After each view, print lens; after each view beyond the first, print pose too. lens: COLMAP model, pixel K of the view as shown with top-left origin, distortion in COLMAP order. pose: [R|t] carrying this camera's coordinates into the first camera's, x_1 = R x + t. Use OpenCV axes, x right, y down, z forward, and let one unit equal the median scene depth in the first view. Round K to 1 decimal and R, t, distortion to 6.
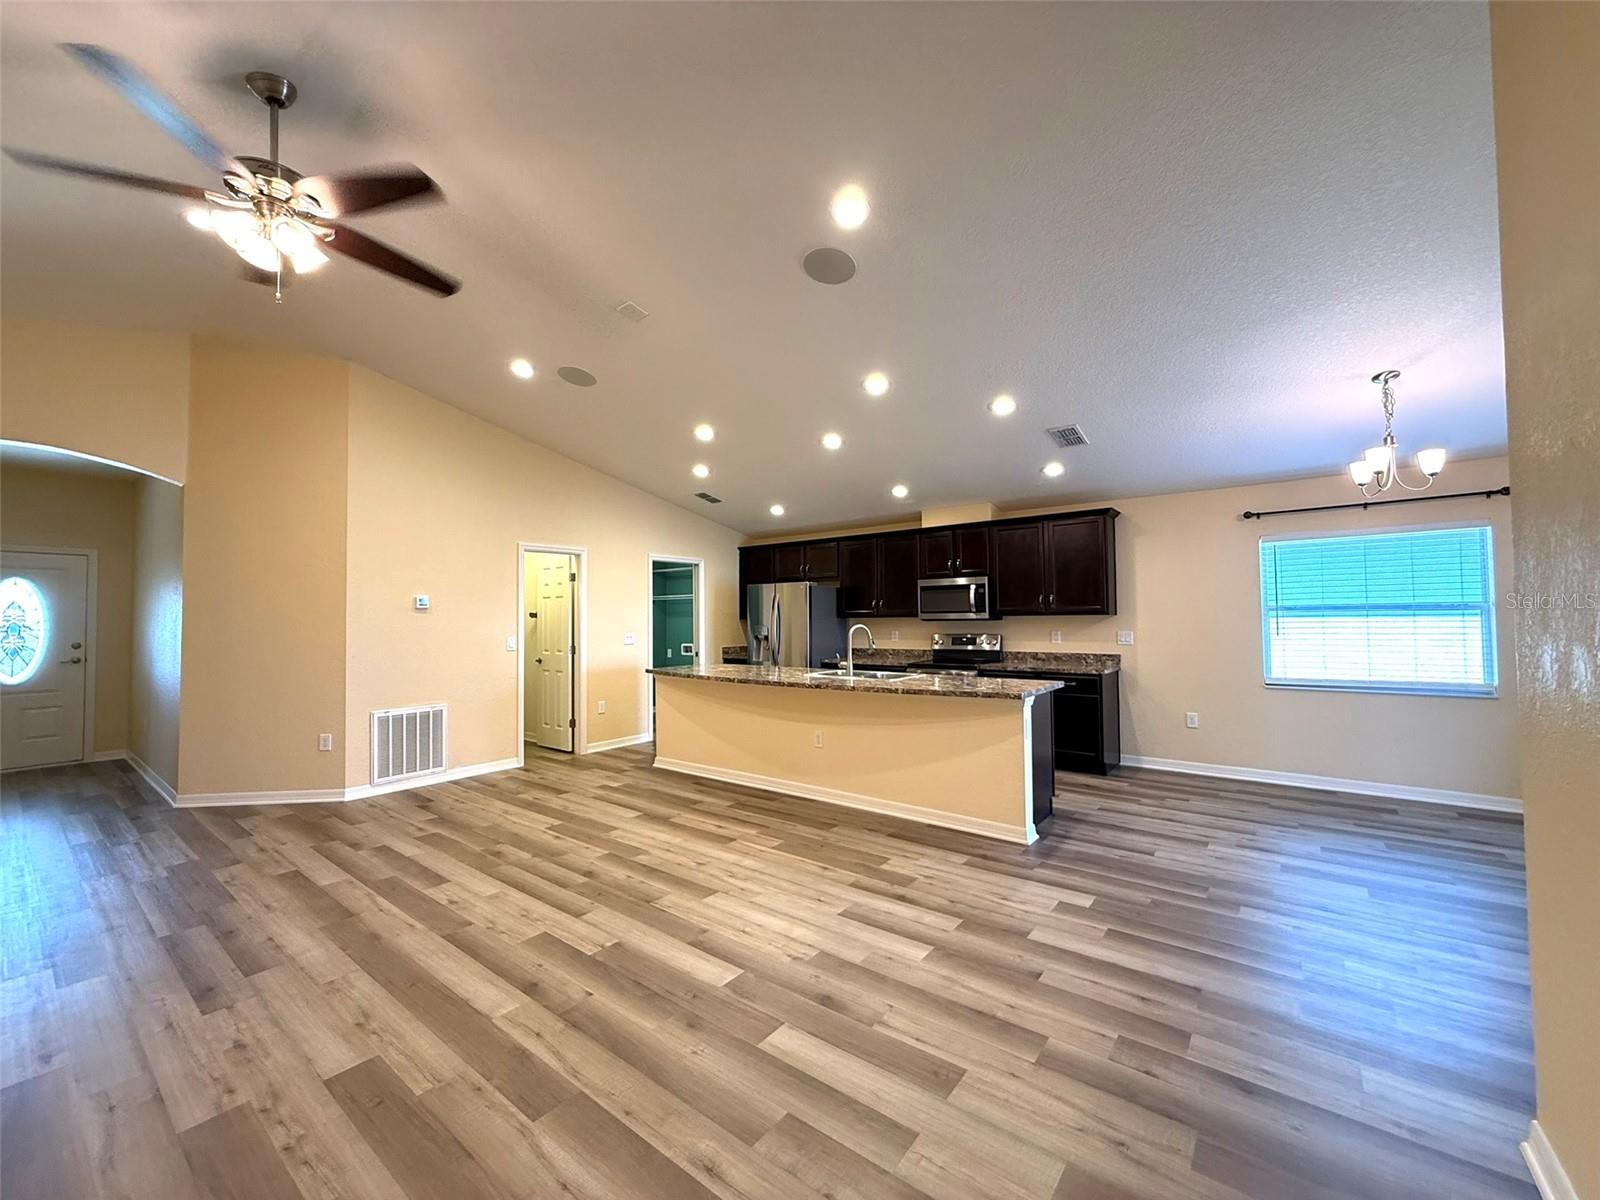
lens RADIAL K [[636.7, 0, 793.4], [0, 636.7, 599.5], [0, 0, 1]] dist [-0.000503, 0.001083]
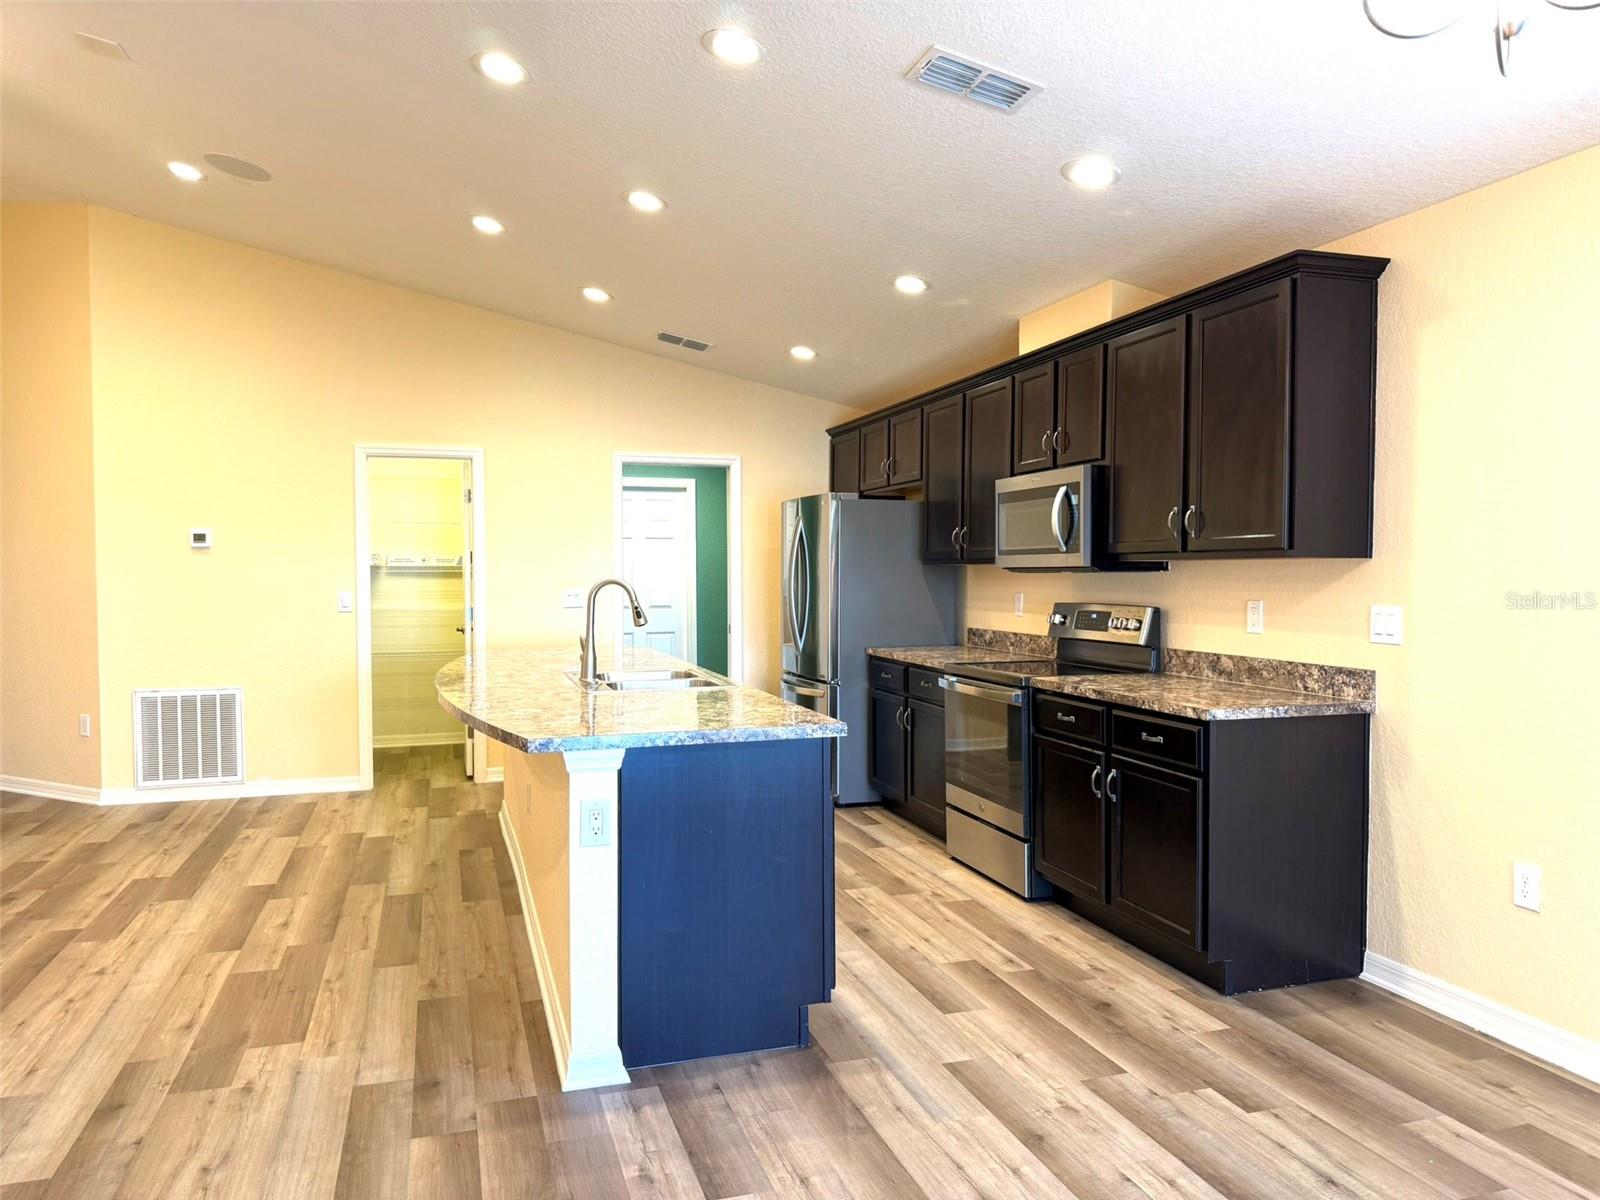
lens RADIAL K [[1134.5, 0, 796.8], [0, 1134.5, 601.6], [0, 0, 1]] dist [0.042169, -0.054545]
pose [[0.826899, 0.023123, -0.561874, 0.789764], [0.012056, 0.998196, 0.058821, 0.009397], [0.562220, -0.055413, 0.825129, 0.398662]]
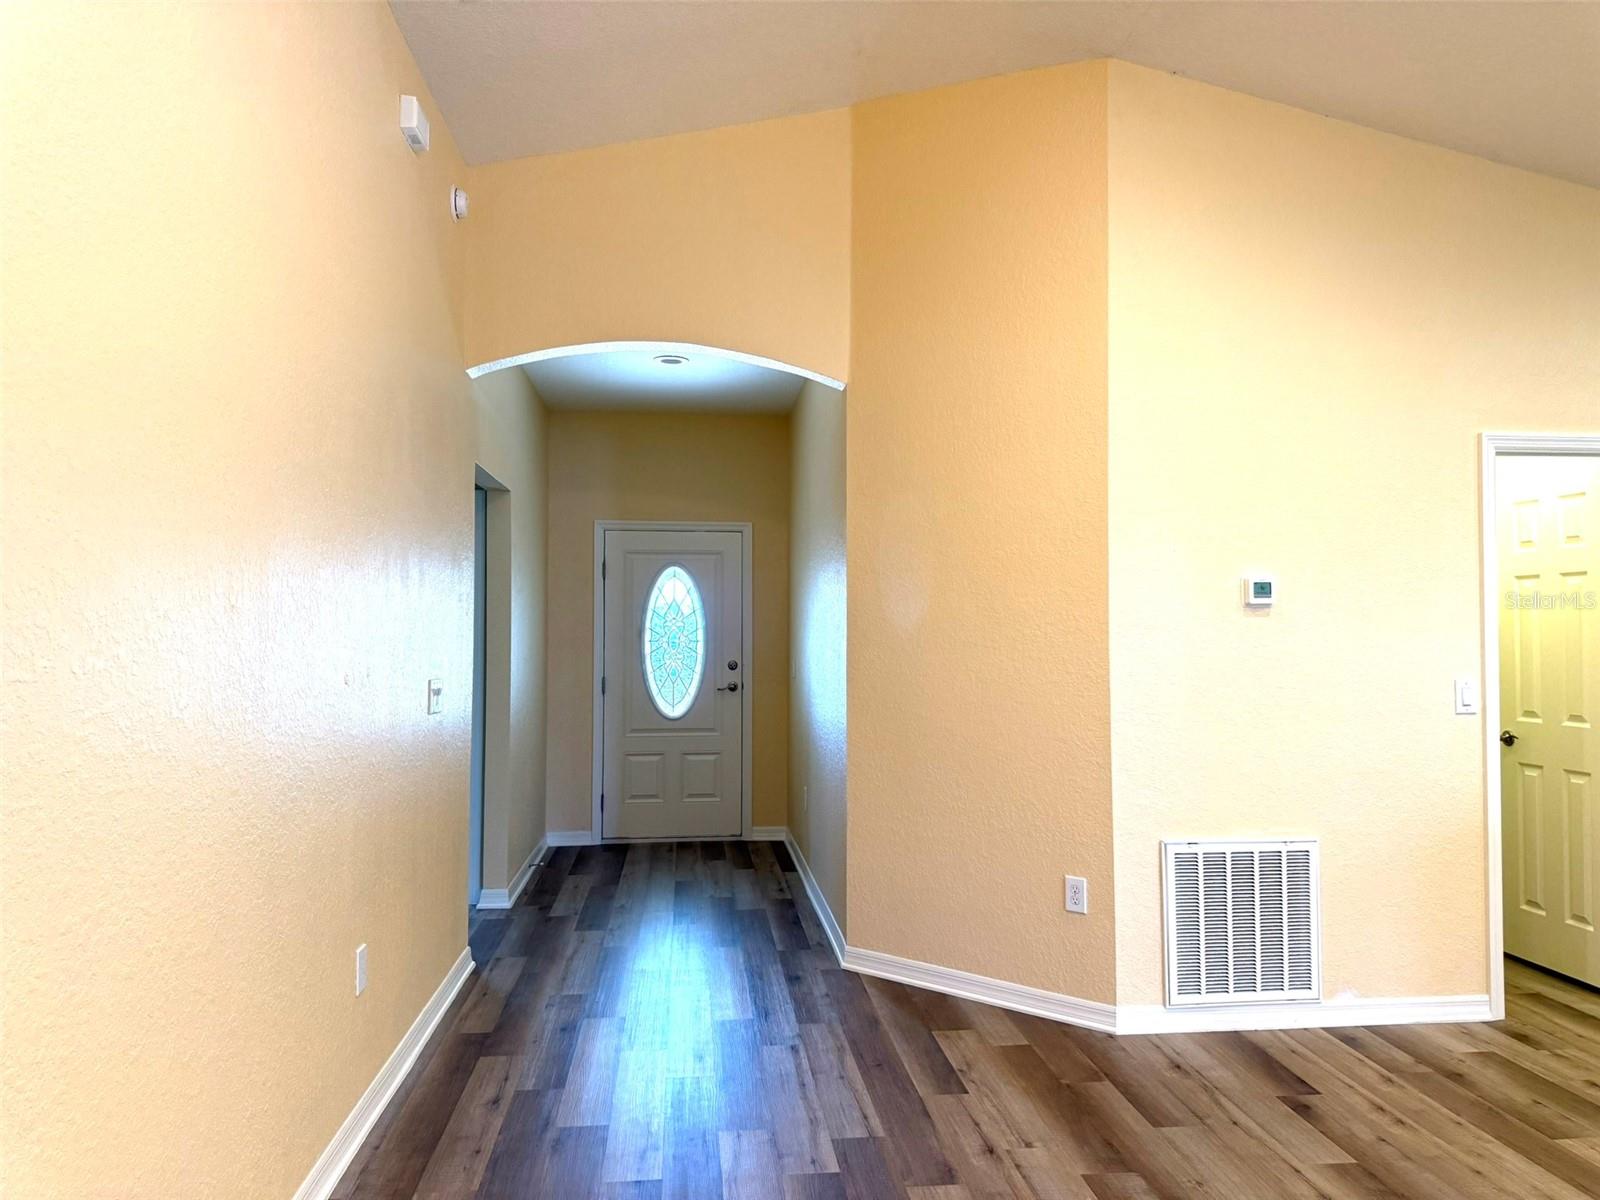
lens RADIAL K [[1134.5, 0, 796.8], [0, 1134.5, 601.6], [0, 0, 1]] dist [0.042169, -0.054545]
pose [[0.694876, -0.010352, -0.719055, -0.303813], [0.014361, 0.999897, -0.000516, 0.009821], [0.718986, -0.009968, 0.694953, 0.306592]]
